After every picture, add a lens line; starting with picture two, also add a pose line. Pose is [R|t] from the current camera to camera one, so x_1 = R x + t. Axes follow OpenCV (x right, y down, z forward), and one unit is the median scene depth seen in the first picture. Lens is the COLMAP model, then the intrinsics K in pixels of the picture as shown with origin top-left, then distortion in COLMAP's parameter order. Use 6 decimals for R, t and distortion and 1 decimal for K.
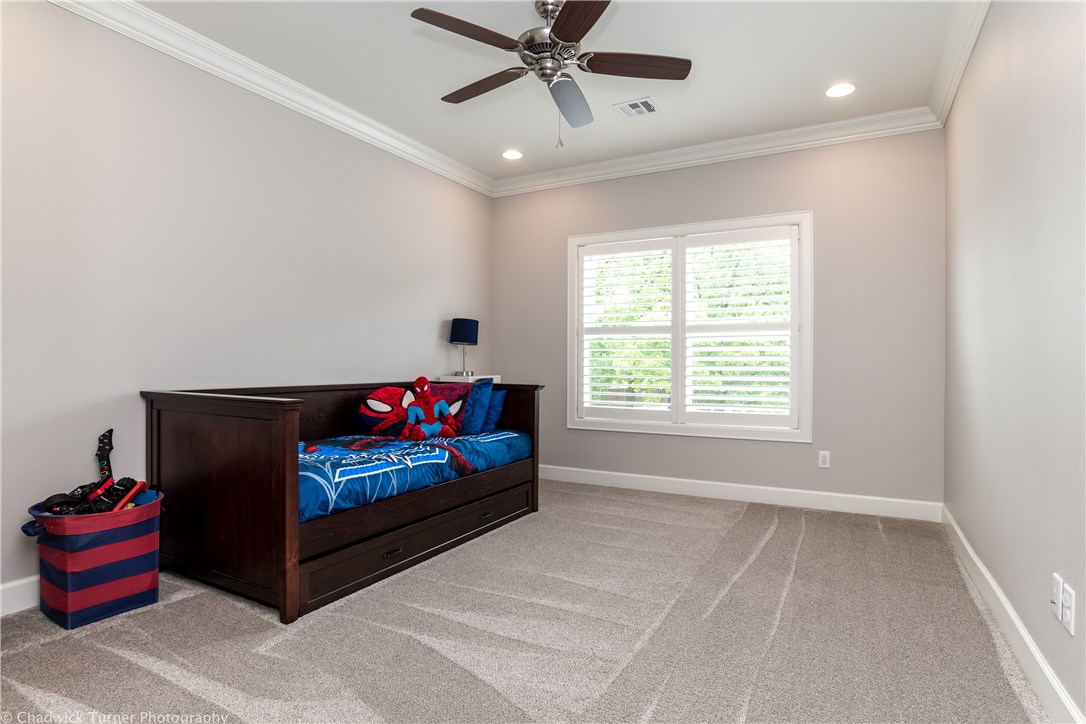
lens RADIAL K [[570.8, 0, 553.7], [0, 570.8, 362.9], [0, 0, 1]] dist [-0.023553, 0.000584]
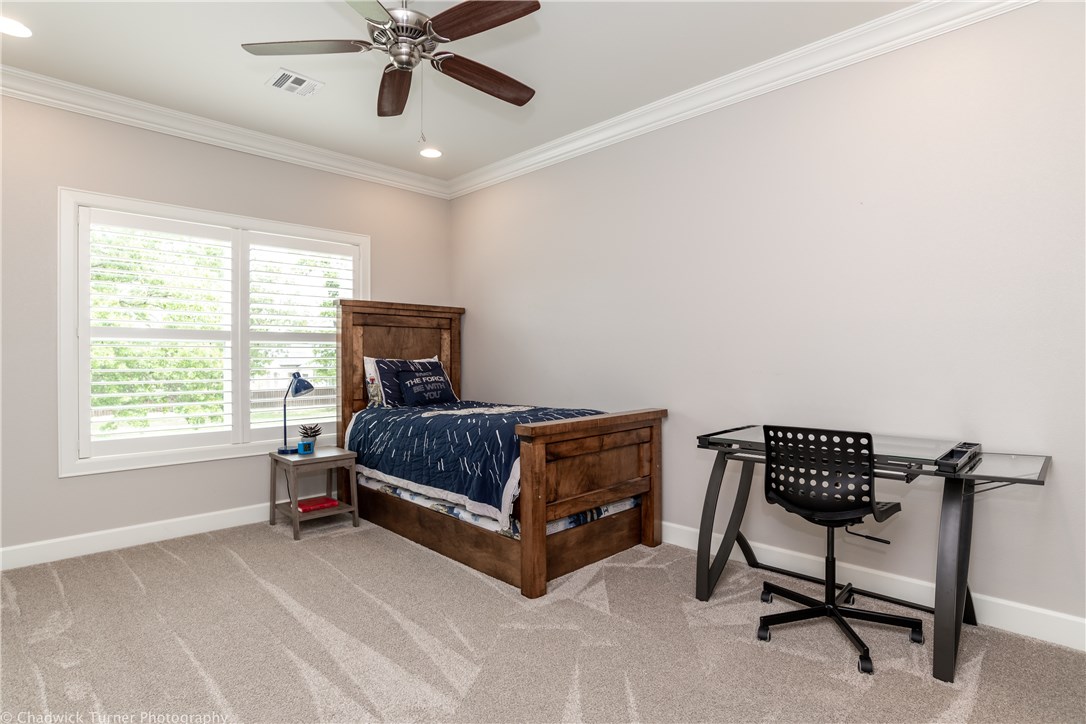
lens RADIAL K [[570.8, 0, 553.7], [0, 570.8, 362.9], [0, 0, 1]] dist [-0.023553, 0.000584]
pose [[0.284426, -0.006540, 0.958676, -0.512412], [0.023607, 0.999721, -0.000184, -0.005529], [-0.958407, 0.022684, 0.284501, 0.315011]]
